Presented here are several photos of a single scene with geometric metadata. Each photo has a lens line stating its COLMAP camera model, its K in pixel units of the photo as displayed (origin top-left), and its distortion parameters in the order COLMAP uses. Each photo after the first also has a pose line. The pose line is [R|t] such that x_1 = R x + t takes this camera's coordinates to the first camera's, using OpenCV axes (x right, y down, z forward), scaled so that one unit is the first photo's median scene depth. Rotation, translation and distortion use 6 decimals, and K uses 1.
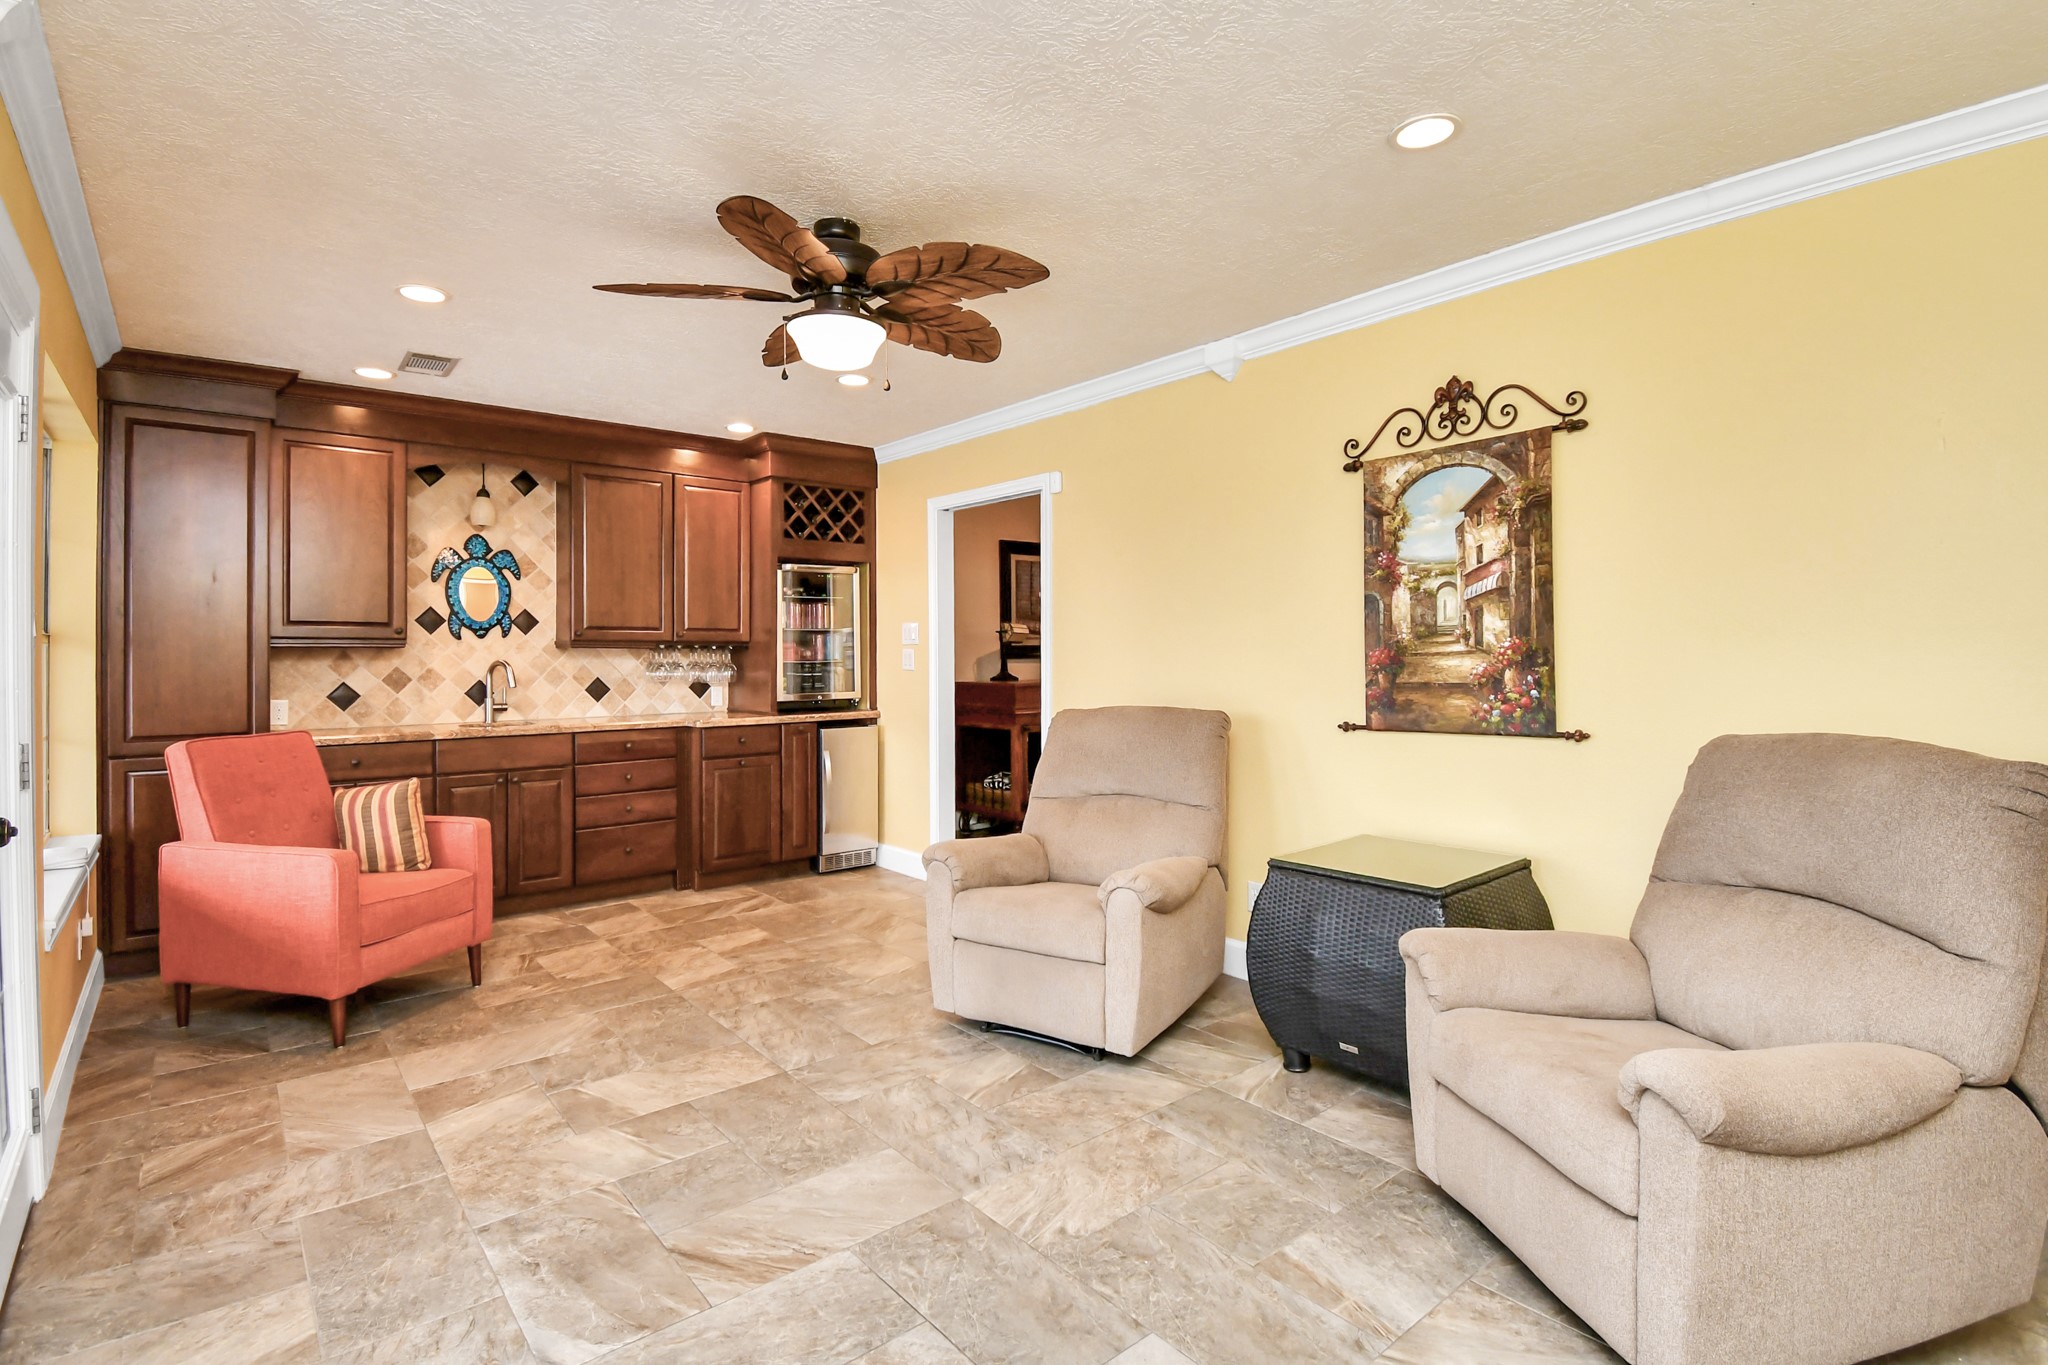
lens RADIAL K [[913.8, 0, 1024.0], [0, 913.8, 682.5], [0, 0, 1]] dist [0.000724, -0.000260]
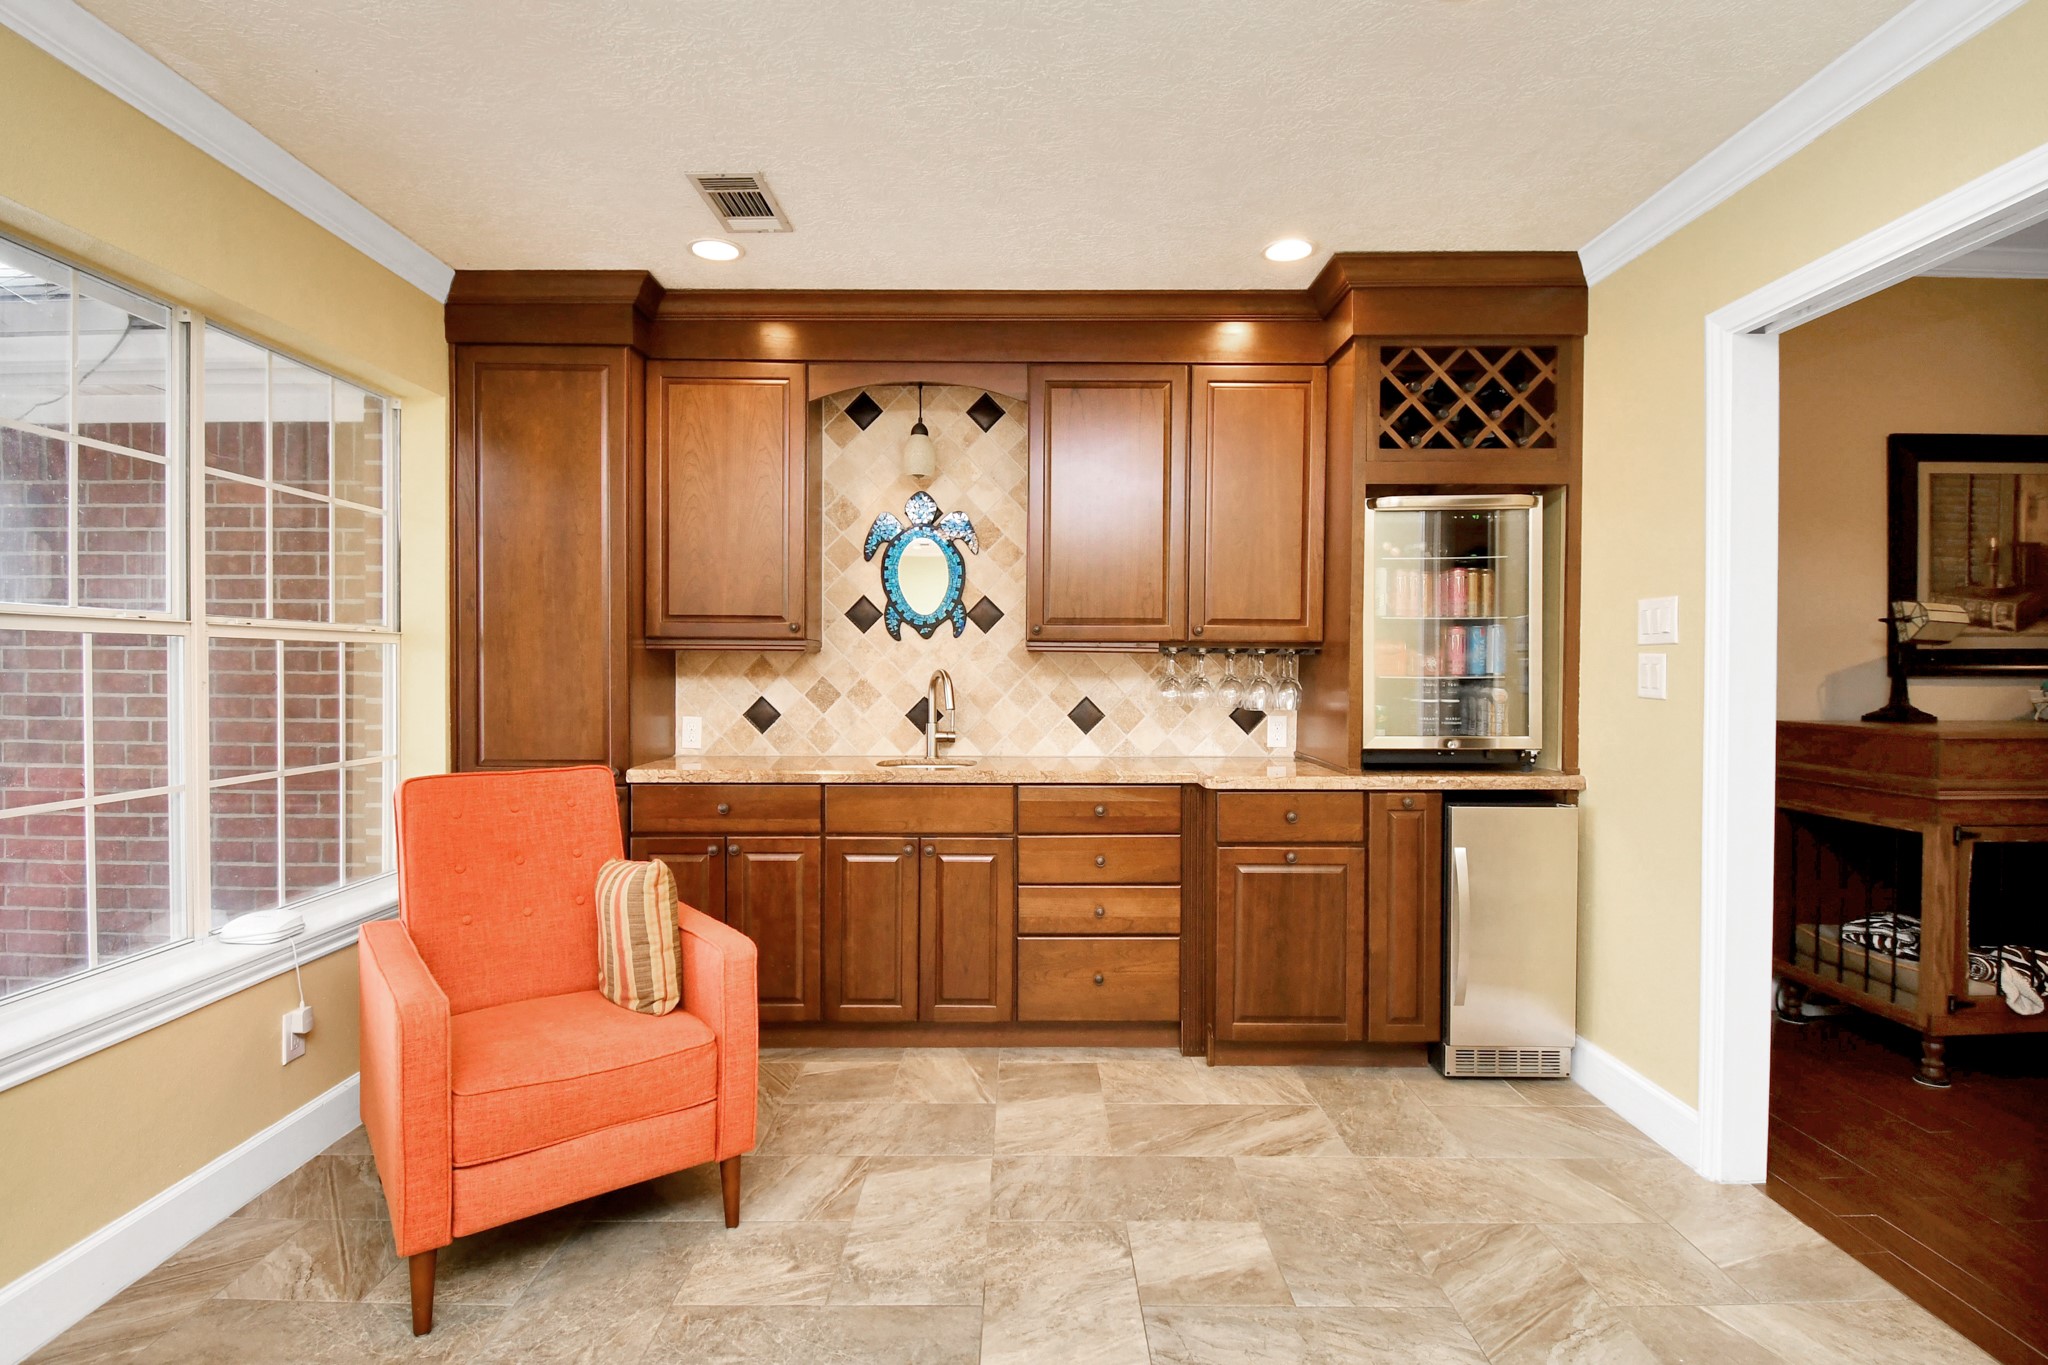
lens RADIAL K [[941.8, 0, 1022.2], [0, 941.8, 674.7], [0, 0, 1]] dist [0.015498, -0.020610]
pose [[0.737711, 0.012235, -0.675006, -0.041503], [-0.026642, 0.999585, -0.010999, -0.012990], [0.674591, 0.026097, 0.737731, 0.469706]]
